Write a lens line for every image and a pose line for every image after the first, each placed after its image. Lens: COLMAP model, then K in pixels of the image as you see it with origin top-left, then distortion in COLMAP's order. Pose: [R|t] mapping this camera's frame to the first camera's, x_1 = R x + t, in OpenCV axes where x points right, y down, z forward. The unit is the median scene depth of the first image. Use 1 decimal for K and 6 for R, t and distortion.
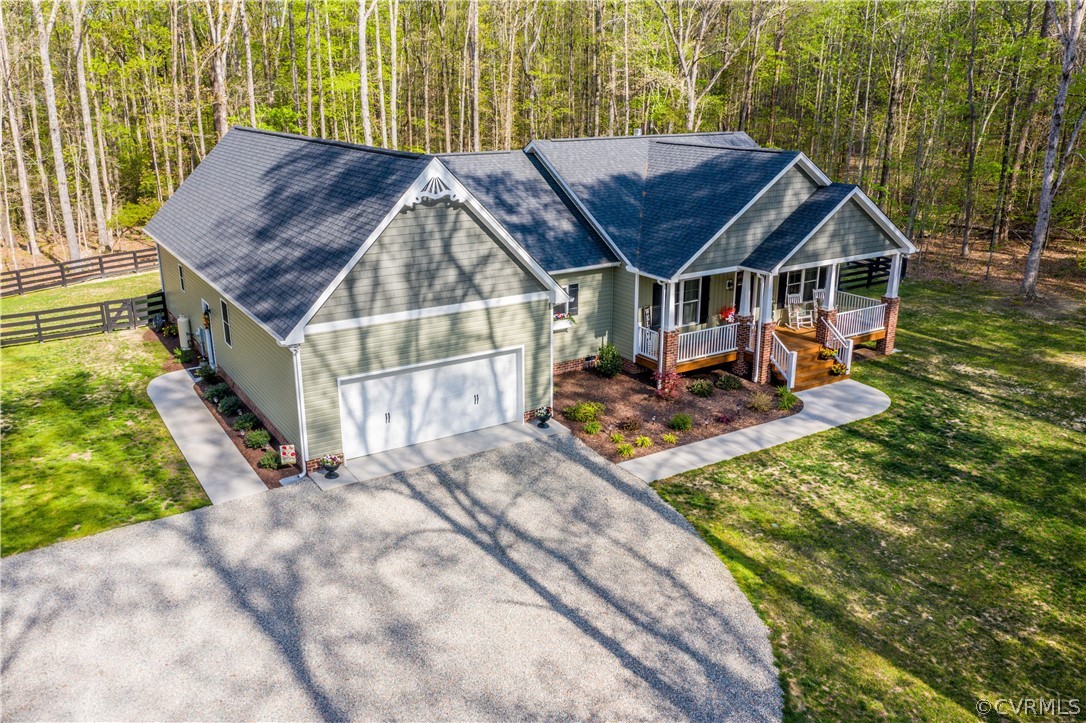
lens RADIAL K [[863.5, 0, 543.0], [0, 863.5, 361.5], [0, 0, 1]] dist [0.007057, 0.003558]
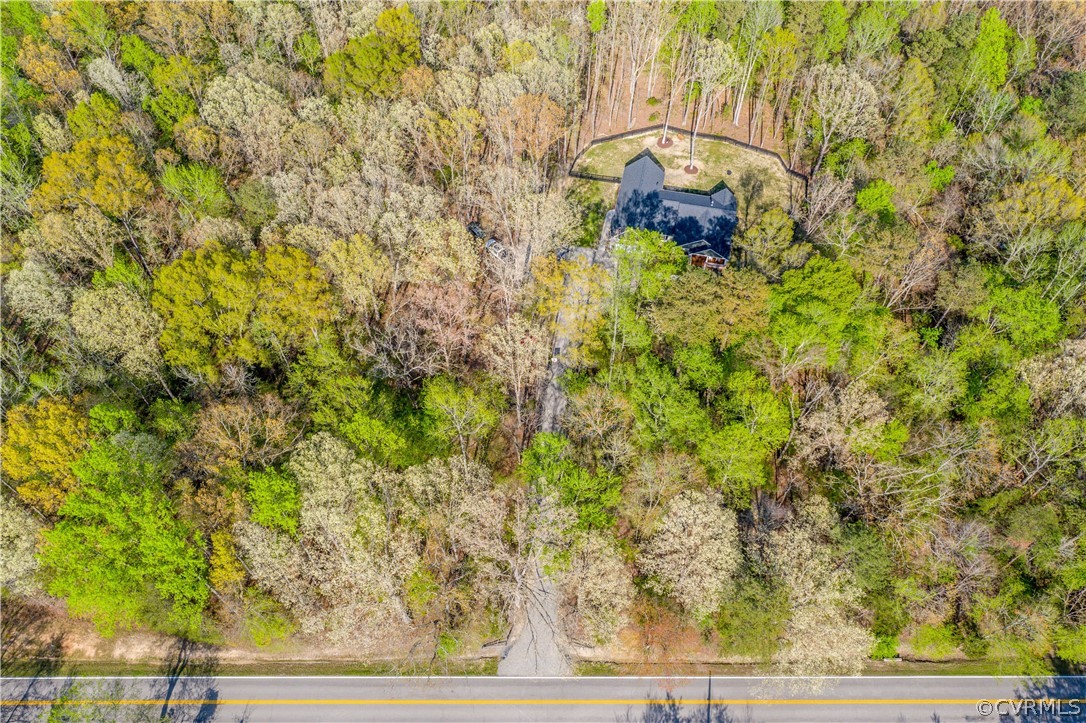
lens RADIAL K [[885.4, 0, 543.0], [0, 885.4, 361.5], [0, 0, 1]] dist [-0.003615, 0.013573]
pose [[0.714317, 0.581056, -0.390032, 2.678460], [-0.208510, 0.708727, 0.673966, -3.954744], [0.668038, -0.400100, 0.627411, -4.307711]]
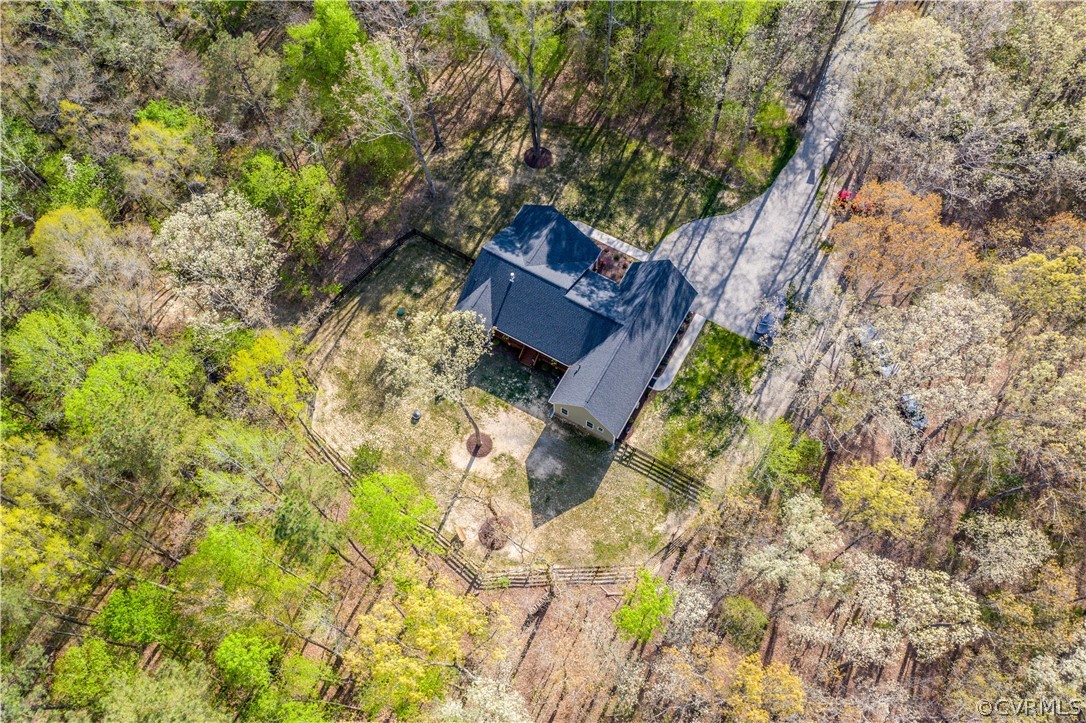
lens RADIAL K [[858.5, 0, 543.0], [0, 858.5, 361.5], [0, 0, 1]] dist [-0.009105, 0.018056]
pose [[-0.472269, -0.811801, 0.343424, -1.549820], [0.279339, 0.231691, 0.931820, -3.889192], [-0.836021, 0.536002, 0.117347, 1.138020]]
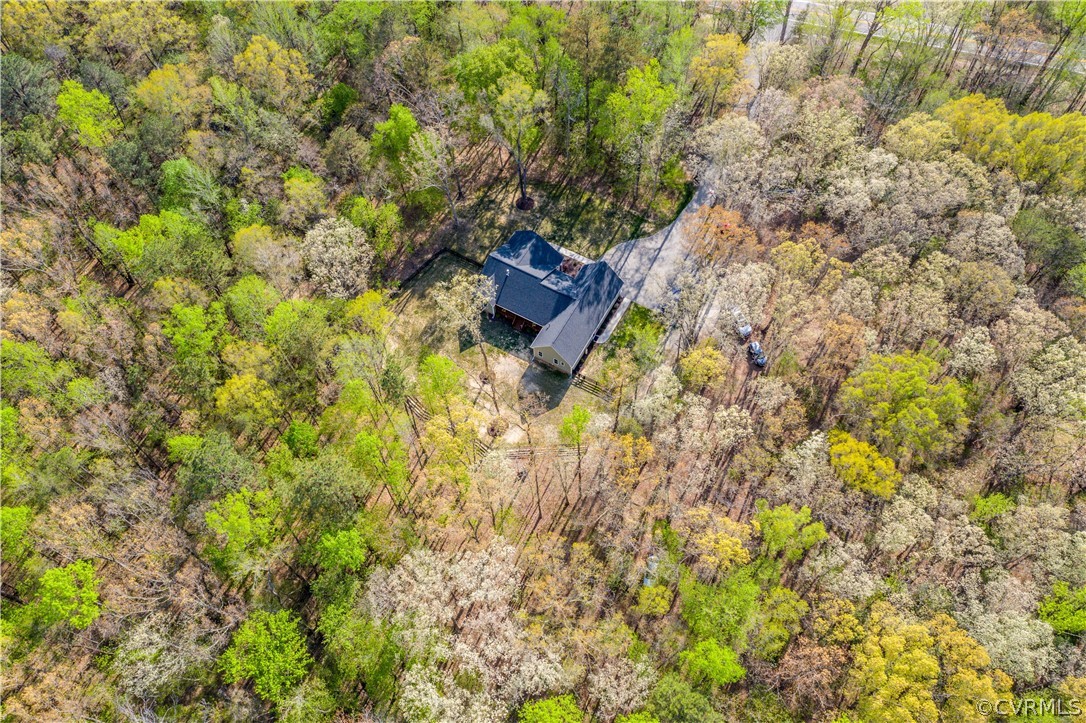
lens RADIAL K [[858.5, 0, 543.0], [0, 858.5, 361.5], [0, 0, 1]] dist [-0.009105, 0.018056]
pose [[-0.475445, -0.774185, 0.417840, -3.098895], [0.285881, 0.313217, 0.905631, -5.817100], [-0.832000, 0.550030, 0.072408, 1.196782]]
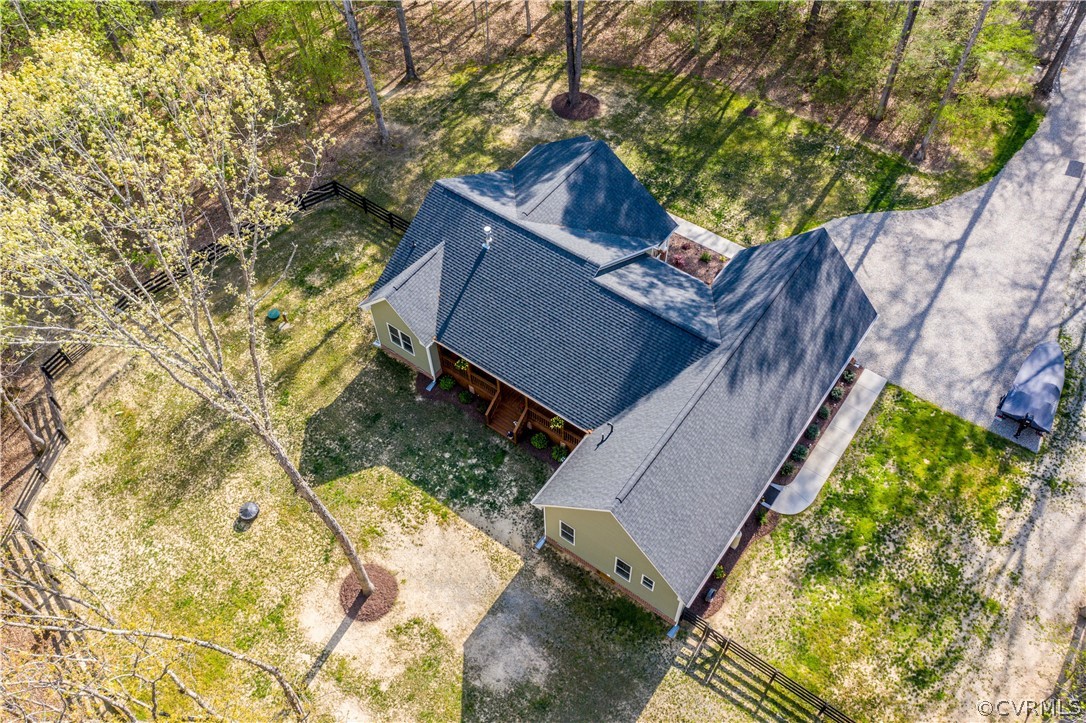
lens RADIAL K [[863.5, 0, 543.0], [0, 863.5, 361.5], [0, 0, 1]] dist [0.007057, 0.003558]
pose [[-0.364899, -0.747500, 0.555061, -1.117634], [0.300630, 0.469639, 0.830097, -1.774922], [-0.881176, 0.469769, 0.053350, 1.427069]]
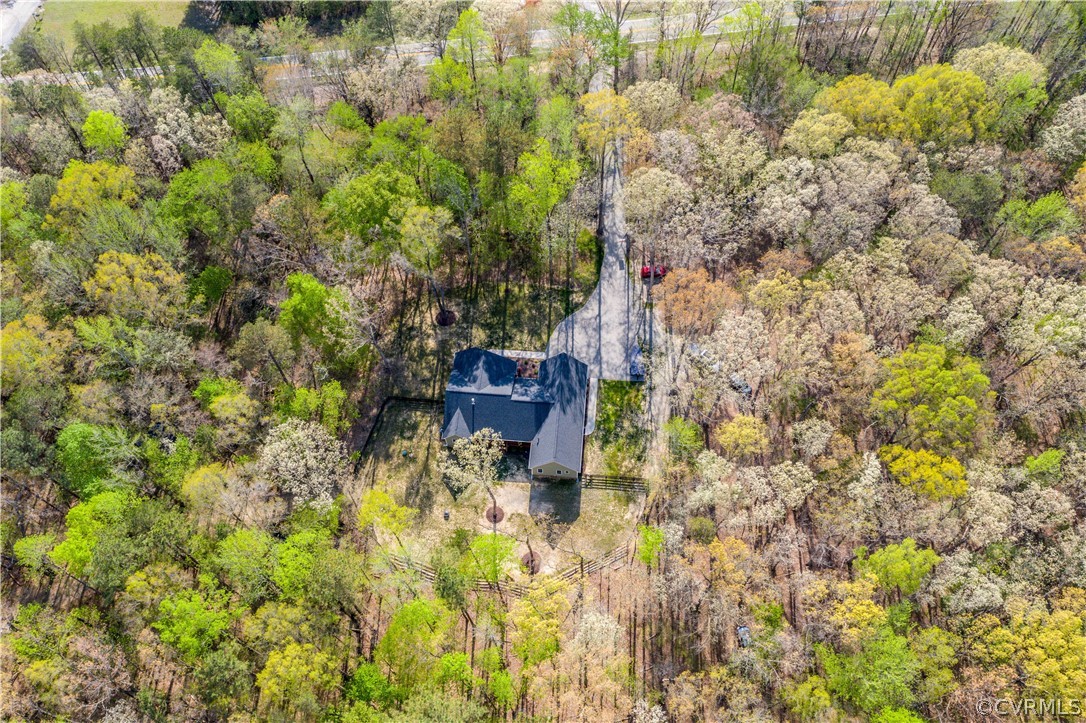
lens RADIAL K [[858.5, 0, 543.0], [0, 858.5, 361.5], [0, 0, 1]] dist [-0.009105, 0.018056]
pose [[-0.795715, -0.531076, 0.291197, -1.765589], [0.195295, 0.230131, 0.953362, -5.915011], [-0.573322, 0.815474, -0.079402, 1.479381]]
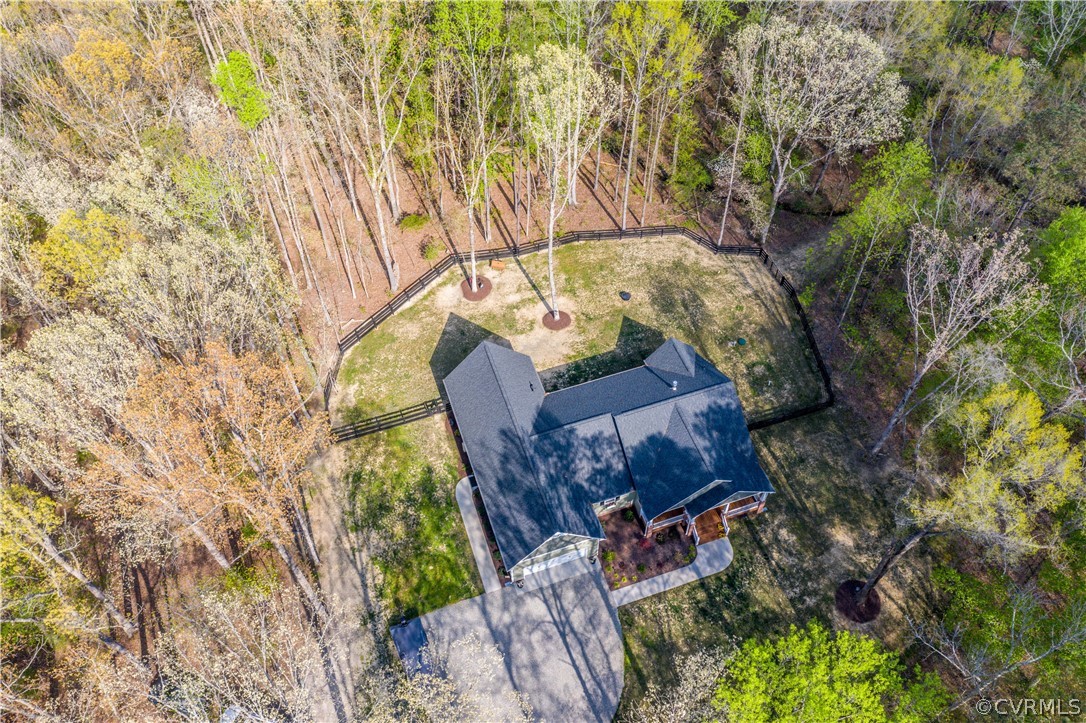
lens RADIAL K [[858.5, 0, 543.0], [0, 858.5, 361.5], [0, 0, 1]] dist [-0.009105, 0.018056]
pose [[0.971730, 0.179465, -0.153404, 0.163040], [-0.058202, 0.811797, 0.581032, -2.197549], [0.228808, -0.555678, 0.799293, -0.982788]]
